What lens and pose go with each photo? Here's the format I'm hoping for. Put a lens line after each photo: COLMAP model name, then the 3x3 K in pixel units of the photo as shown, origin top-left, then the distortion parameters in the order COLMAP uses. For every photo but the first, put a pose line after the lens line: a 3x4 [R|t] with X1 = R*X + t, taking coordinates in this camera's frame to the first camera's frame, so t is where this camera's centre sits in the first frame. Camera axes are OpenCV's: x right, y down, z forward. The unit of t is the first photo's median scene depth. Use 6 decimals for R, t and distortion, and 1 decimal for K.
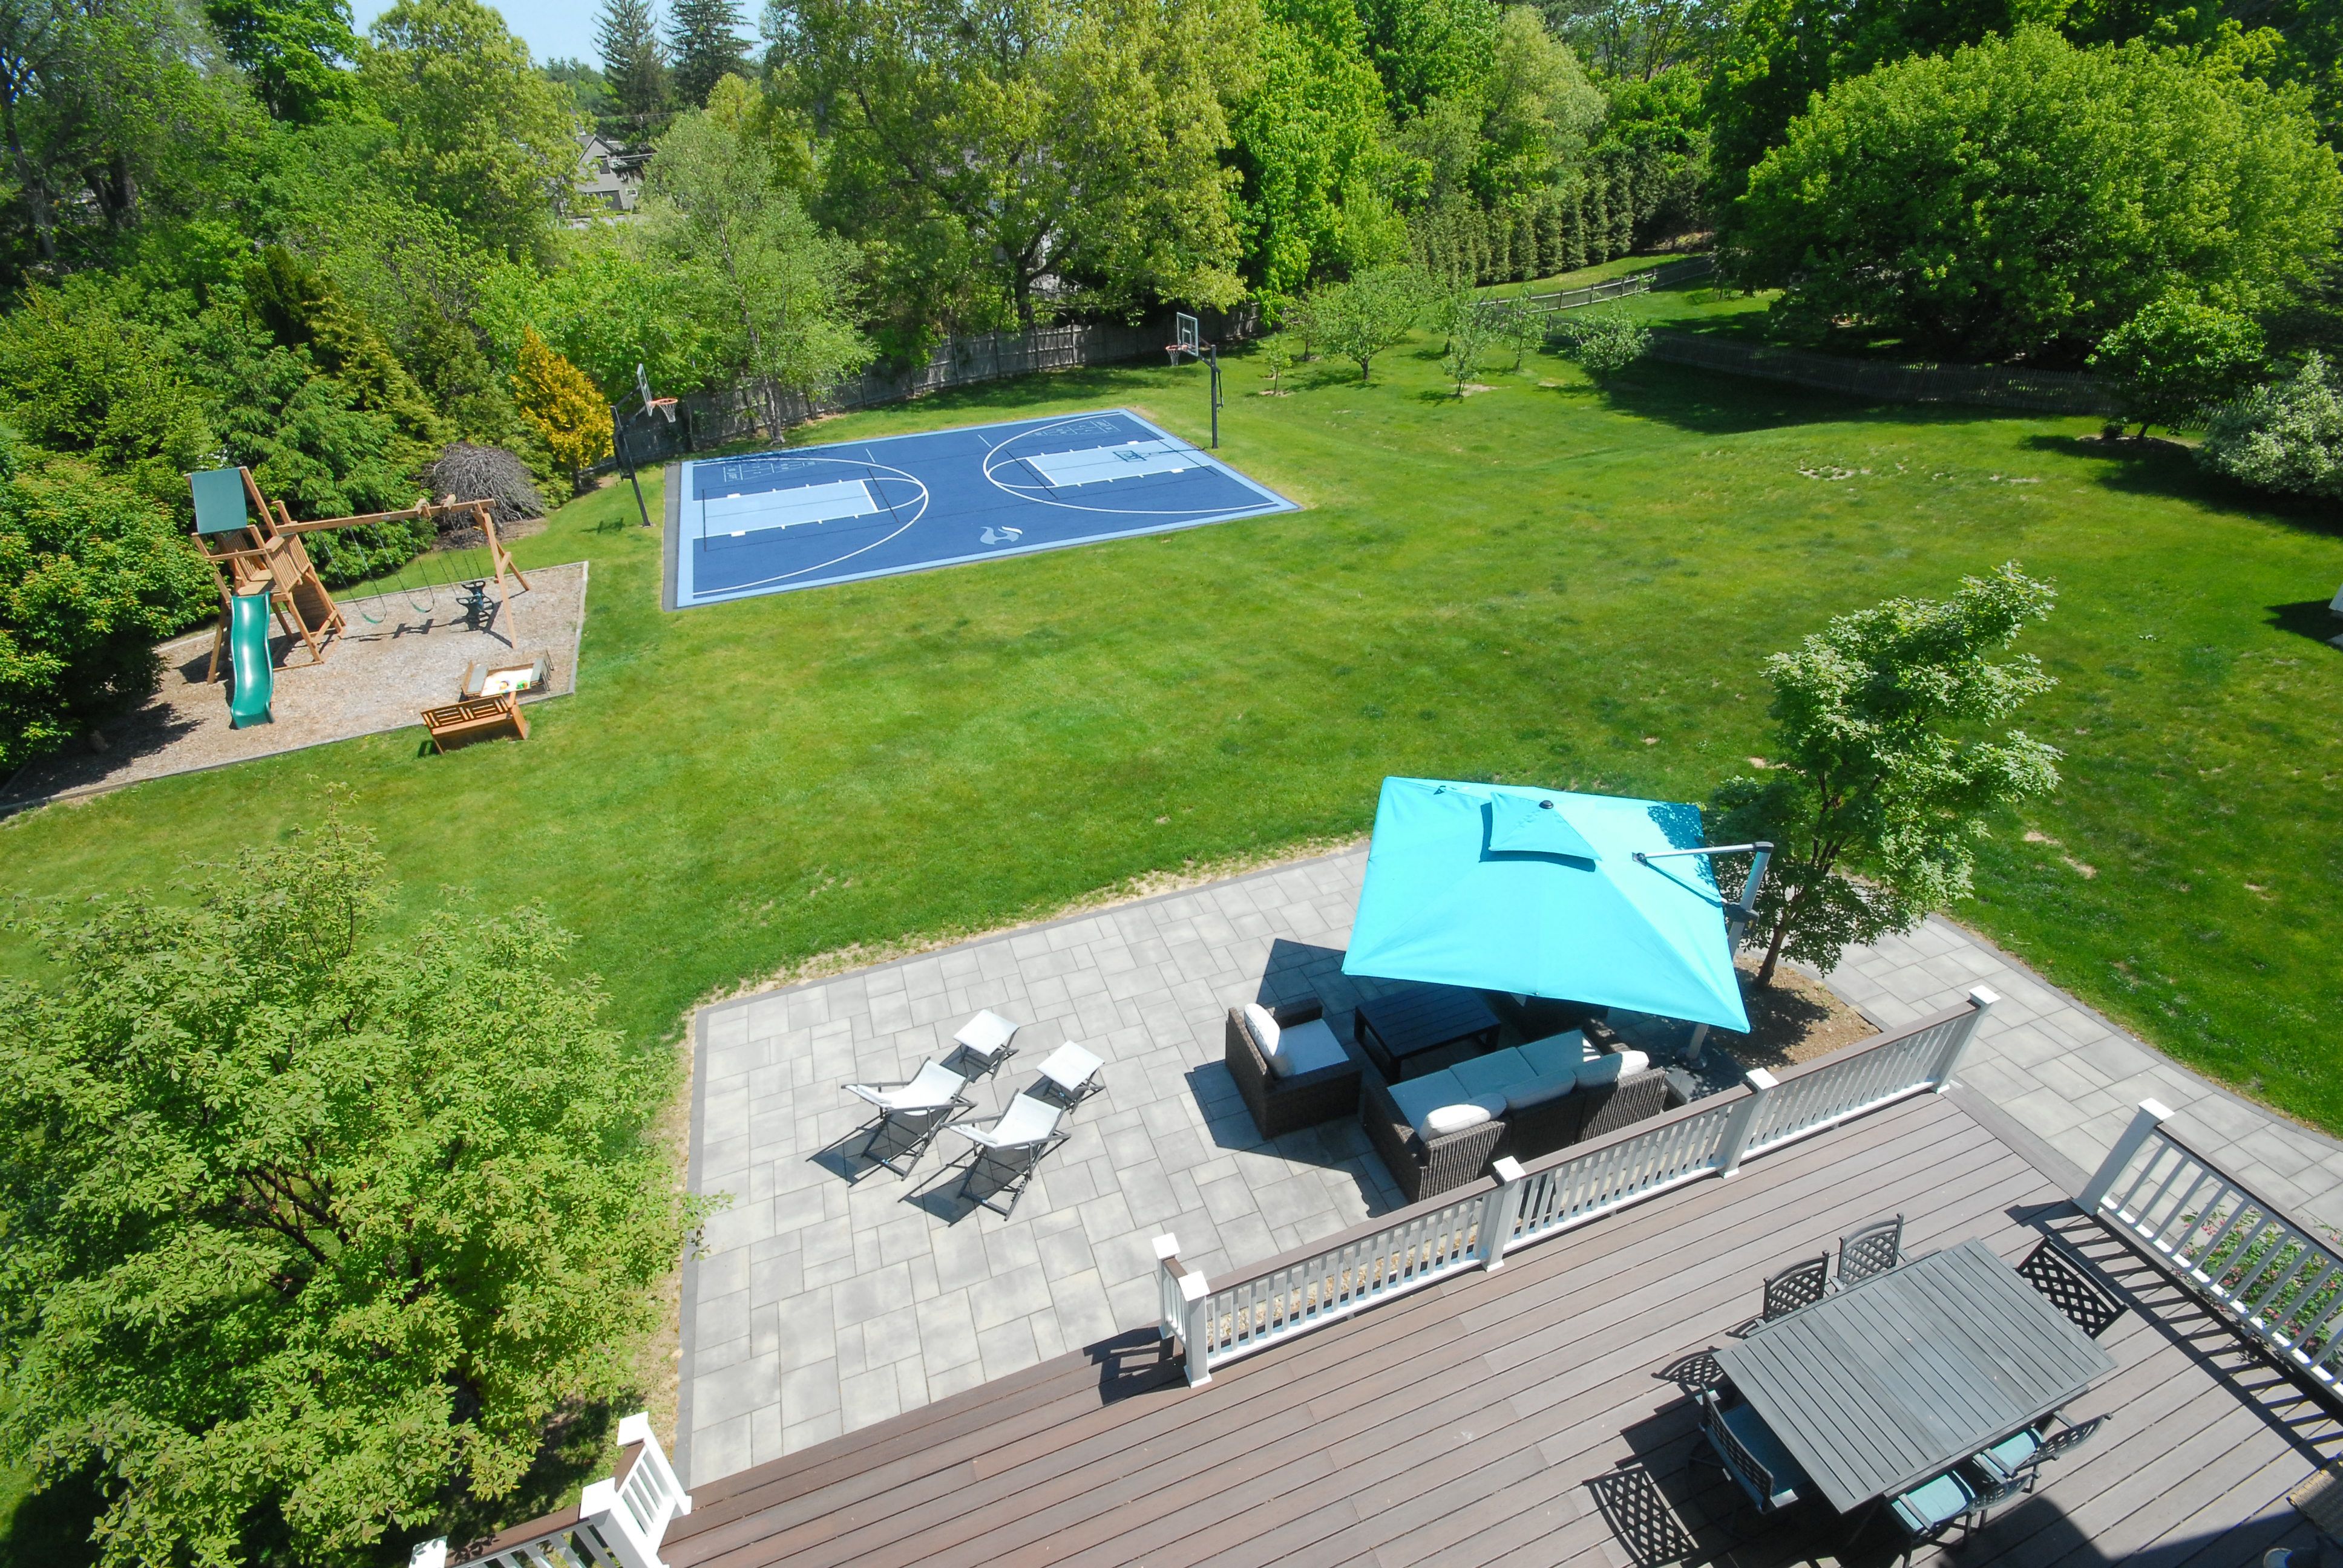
lens RADIAL K [[1029.1, 0, 1160.3], [0, 1029.1, 789.3], [0, 0, 1]] dist [-0.002040, -0.005821]
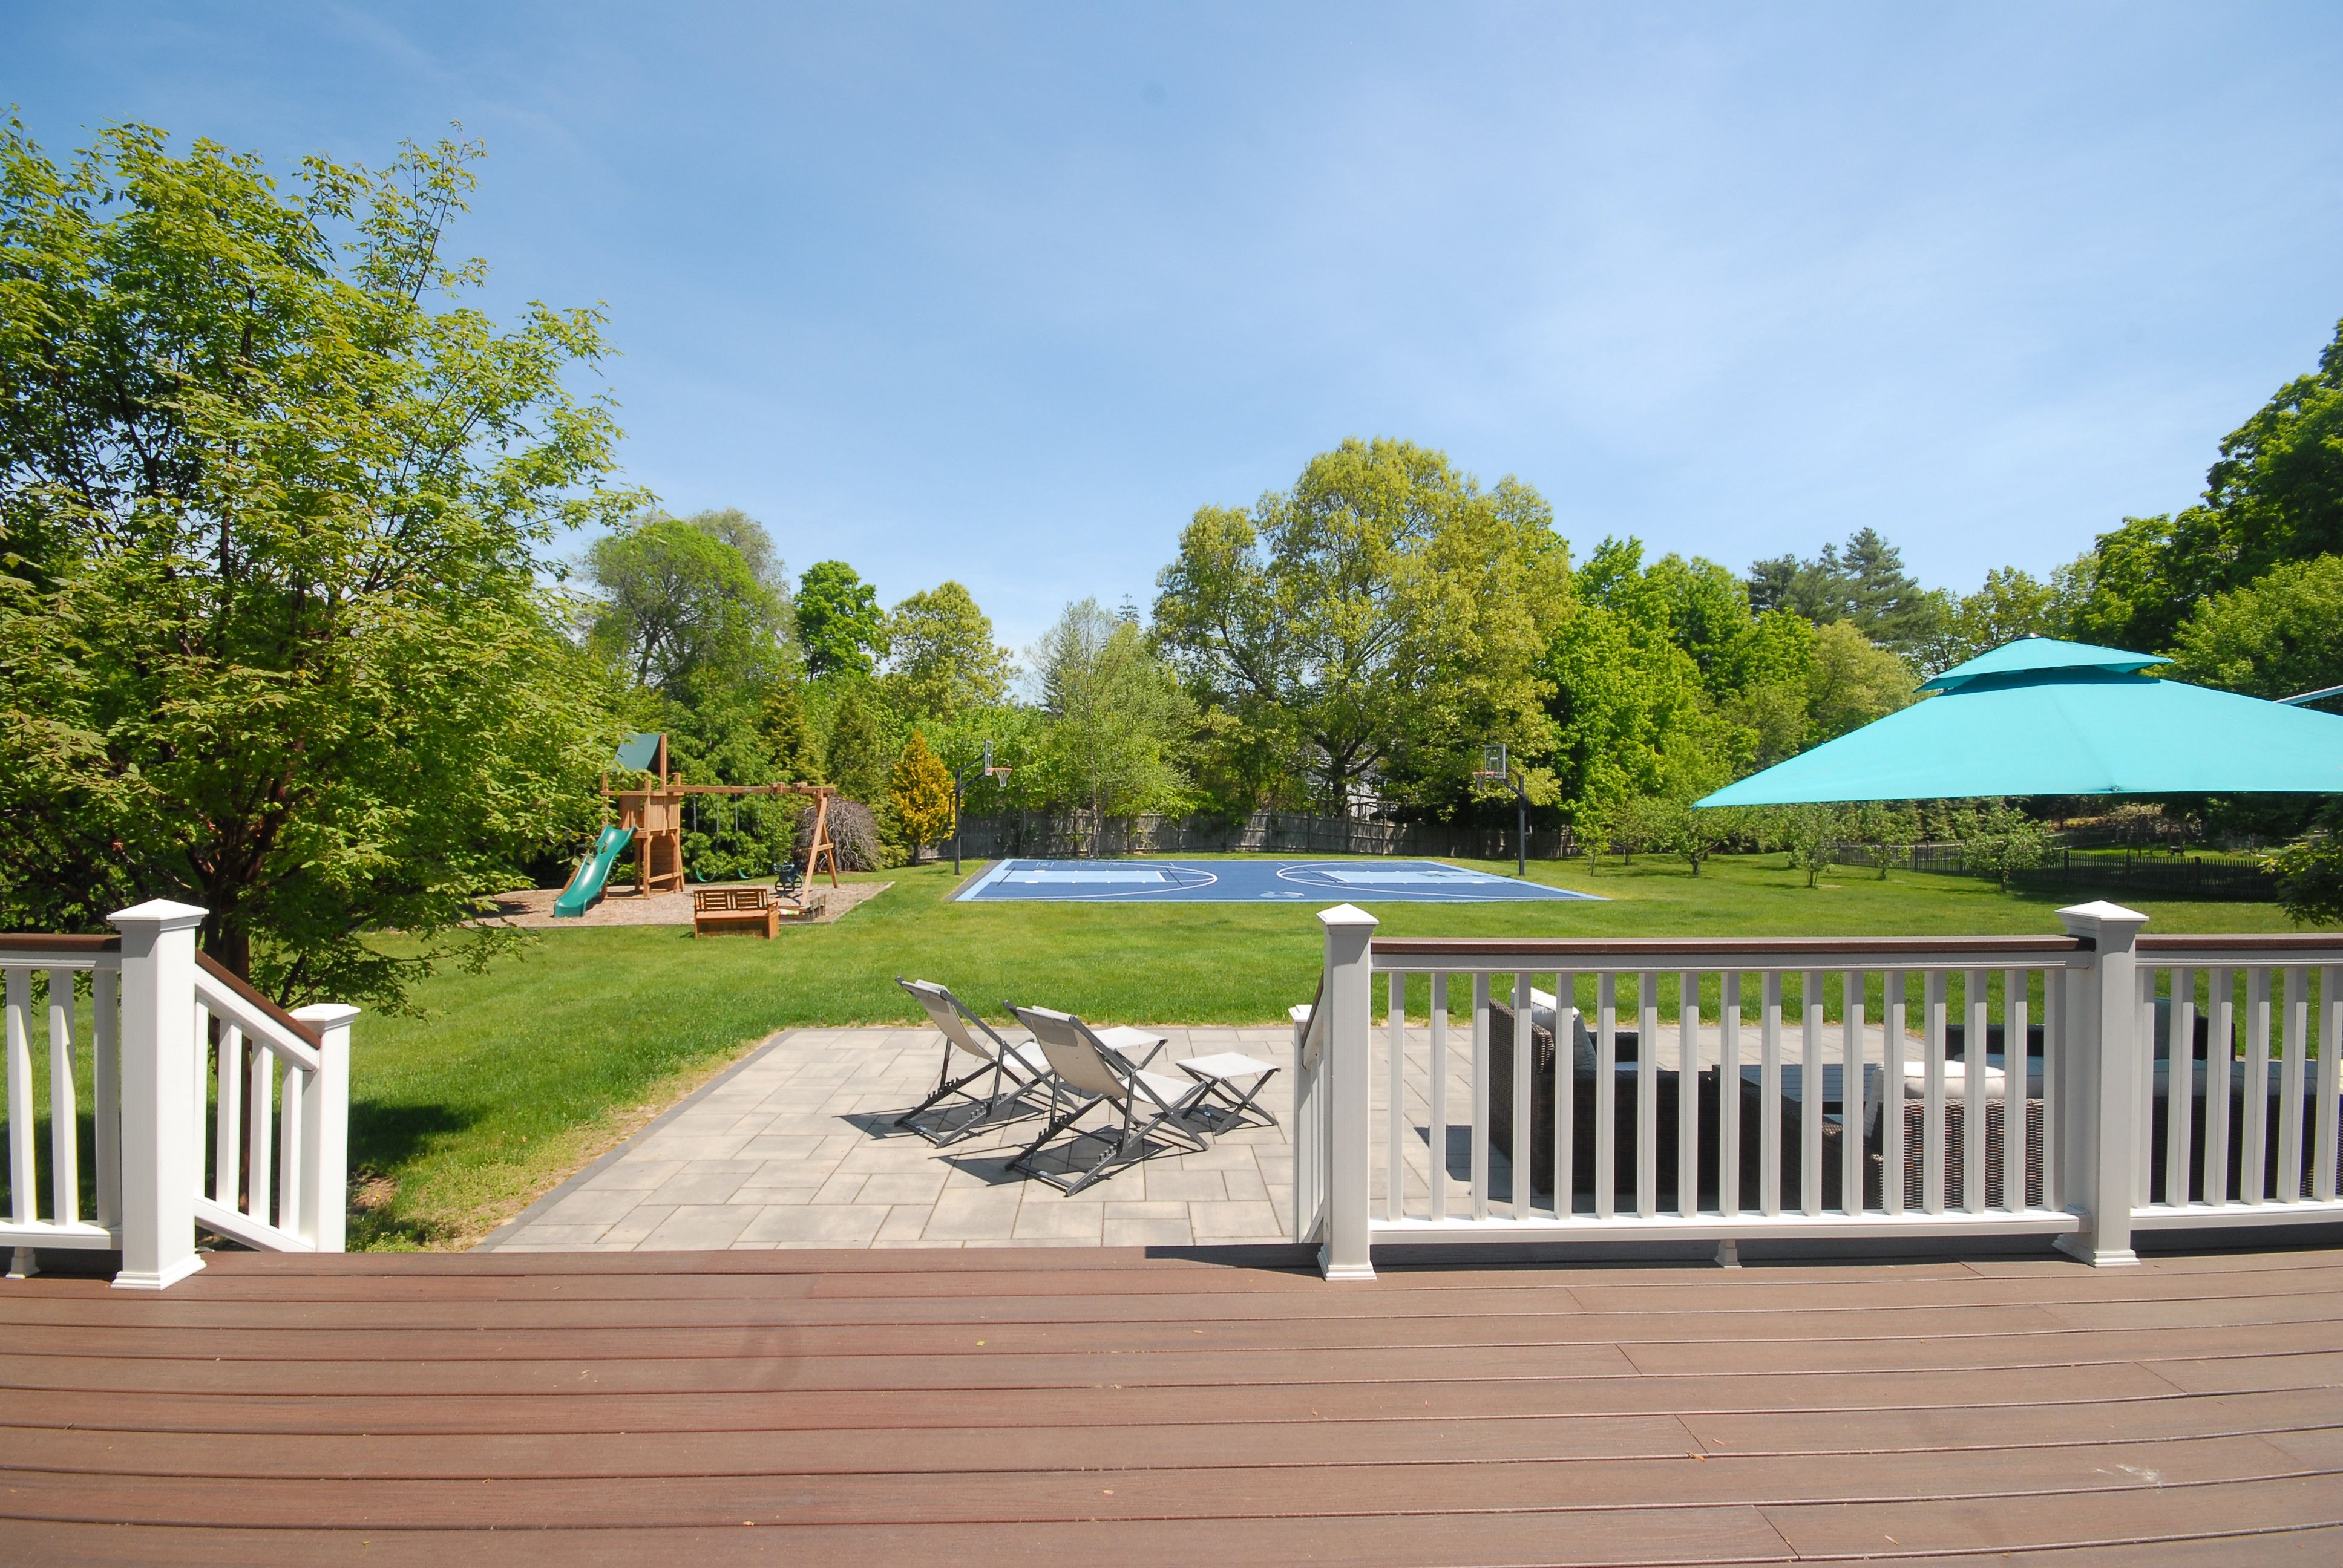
lens RADIAL K [[1029.1, 0, 1159.7], [0, 1029.1, 791.2], [0, 0, 1]] dist [-0.002040, -0.005821]
pose [[0.952272, 0.039733, -0.302653, 0.023062], [-0.193819, 0.844683, -0.498944, 0.172696], [0.235821, 0.533790, 0.812069, 0.141259]]
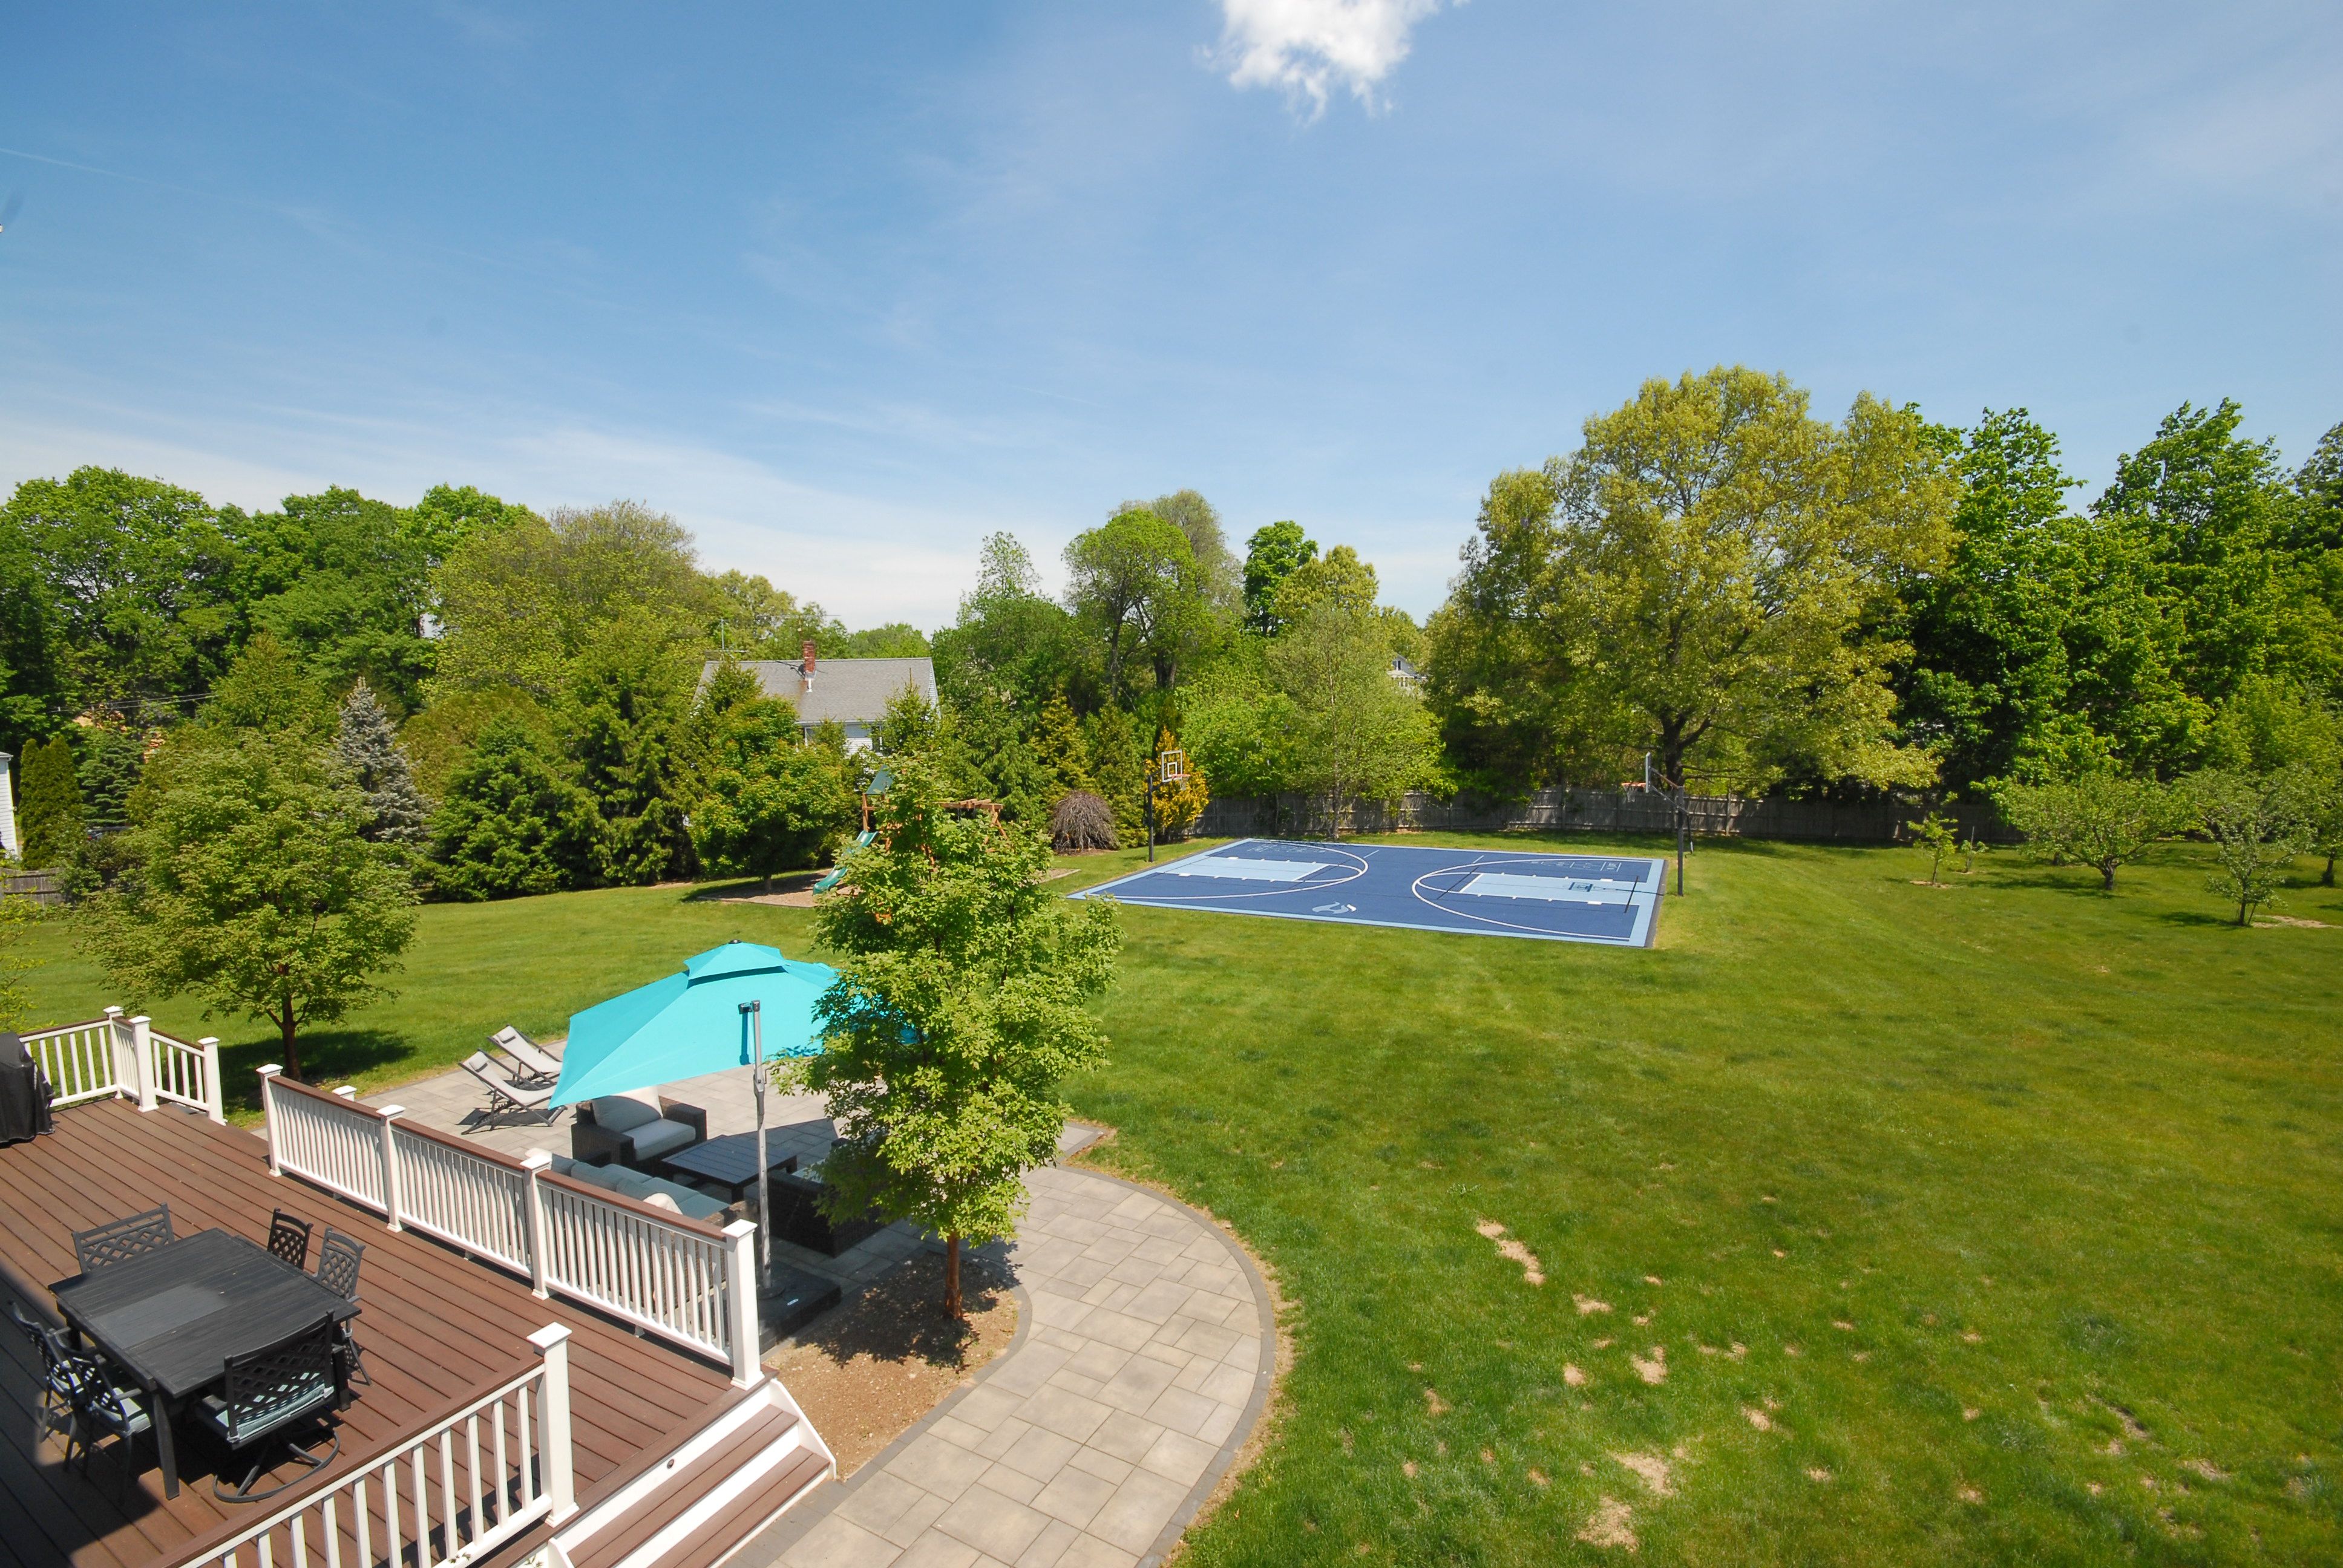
lens RADIAL K [[1029.1, 0, 1166.5], [0, 1029.1, 794.2], [0, 0, 1]] dist [-0.002040, -0.005821]
pose [[0.657602, 0.089968, -0.747975, 0.514728], [-0.406977, 0.877931, -0.252204, -0.011236], [0.633980, 0.470258, 0.613944, 0.179396]]
